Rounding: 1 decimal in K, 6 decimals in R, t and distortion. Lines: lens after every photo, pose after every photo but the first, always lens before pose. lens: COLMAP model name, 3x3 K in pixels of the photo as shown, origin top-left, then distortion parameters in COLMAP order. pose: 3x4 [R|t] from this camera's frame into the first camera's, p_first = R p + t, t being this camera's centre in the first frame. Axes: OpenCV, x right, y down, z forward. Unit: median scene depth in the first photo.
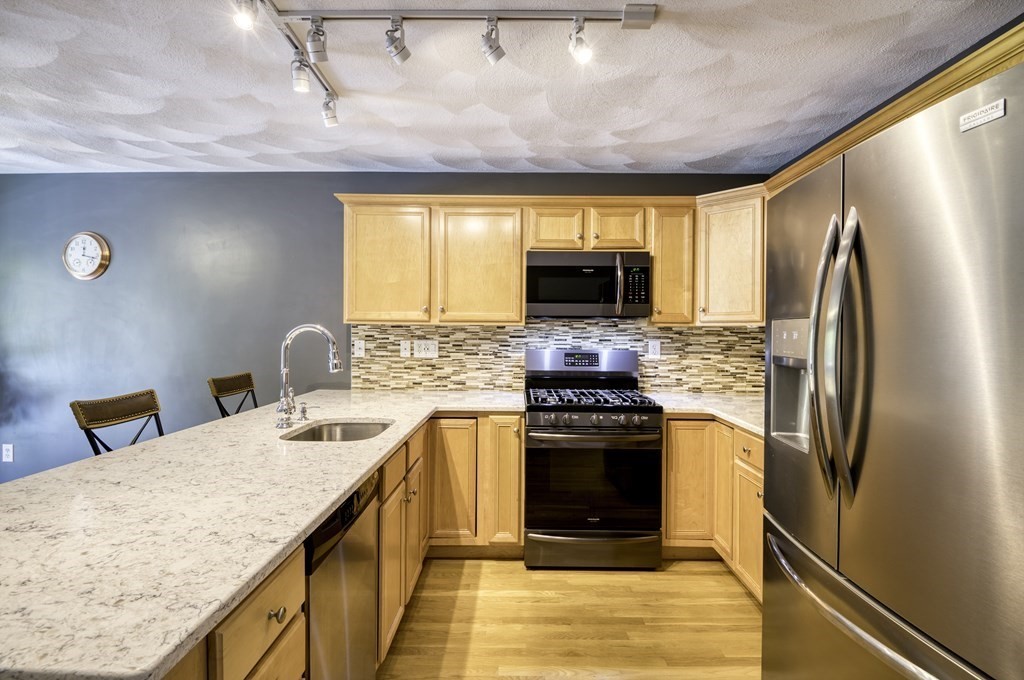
lens RADIAL K [[491.8, 0, 513.1], [0, 491.8, 339.9], [0, 0, 1]] dist [-0.008892, -0.000286]
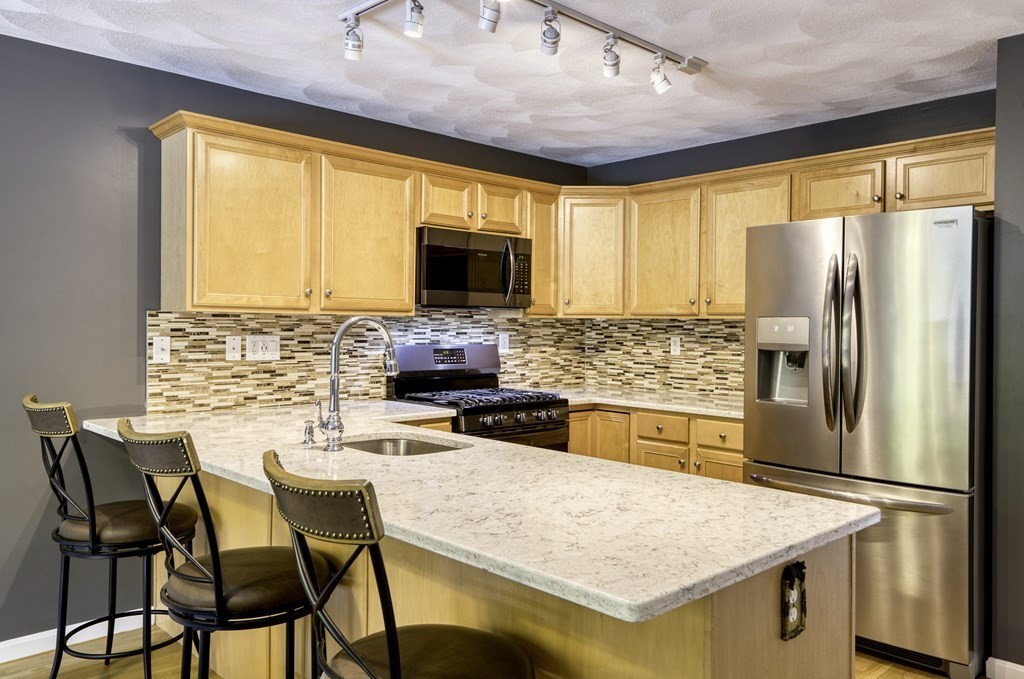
lens RADIAL K [[751.9, 0, 522.1], [0, 751.9, 333.6], [0, 0, 1]] dist [0.014386, 0.000088]
pose [[0.721309, -0.008691, 0.692559, -0.652483], [0.007923, 0.999959, 0.004297, -0.003421], [-0.692568, 0.002388, 0.721348, -0.027101]]
